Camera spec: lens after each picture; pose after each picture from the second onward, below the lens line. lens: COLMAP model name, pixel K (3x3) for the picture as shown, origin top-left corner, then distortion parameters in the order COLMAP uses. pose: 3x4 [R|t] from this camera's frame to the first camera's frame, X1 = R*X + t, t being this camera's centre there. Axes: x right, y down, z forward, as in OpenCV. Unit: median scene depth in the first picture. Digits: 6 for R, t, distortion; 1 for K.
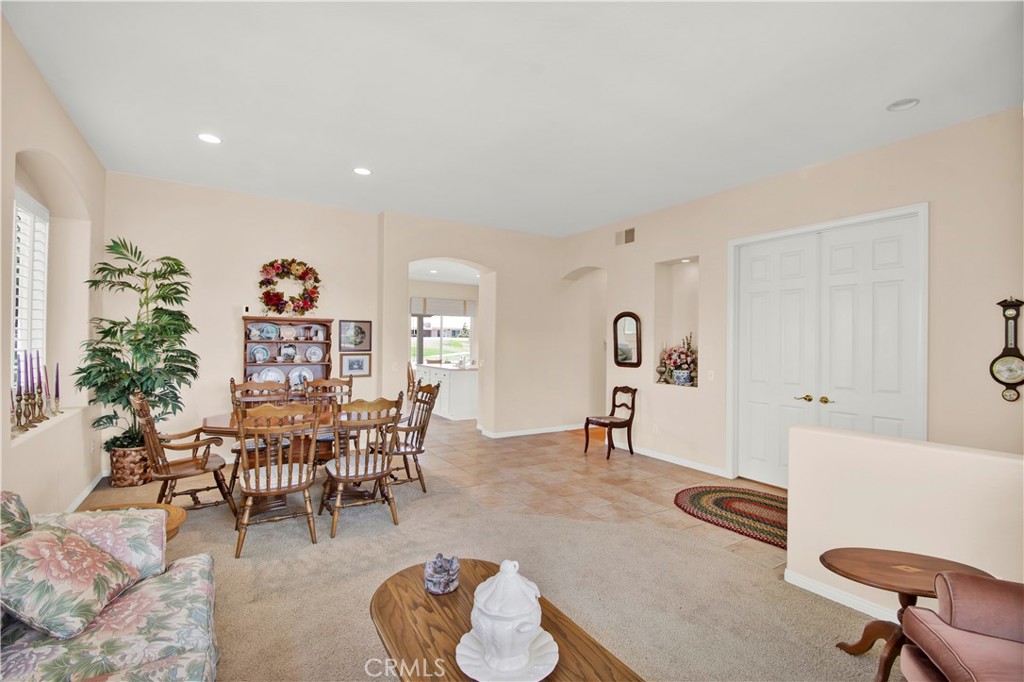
lens RADIAL K [[463.3, 0, 509.8], [0, 463.3, 343.4], [0, 0, 1]] dist [-0.002600, -0.000447]
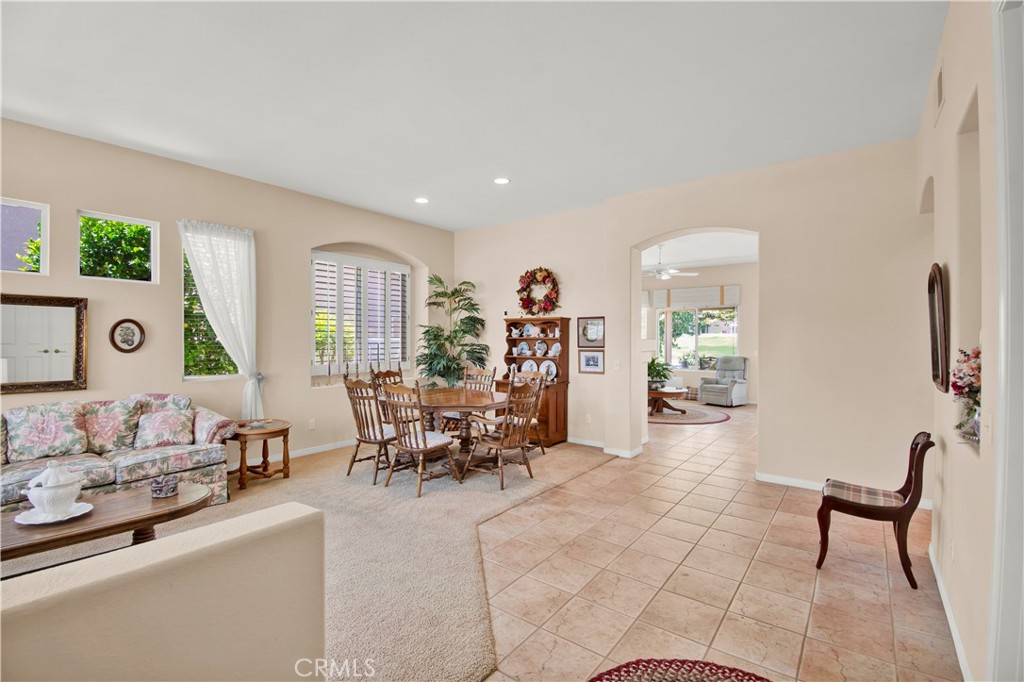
lens RADIAL K [[463.3, 0, 507.5], [0, 463.3, 338.0], [0, 0, 1]] dist [-0.002600, -0.000447]
pose [[0.359309, -0.001595, -0.933217, 0.593912], [0.005903, 0.999982, 0.000564, -0.006117], [0.933200, -0.005711, 0.359312, 0.517909]]
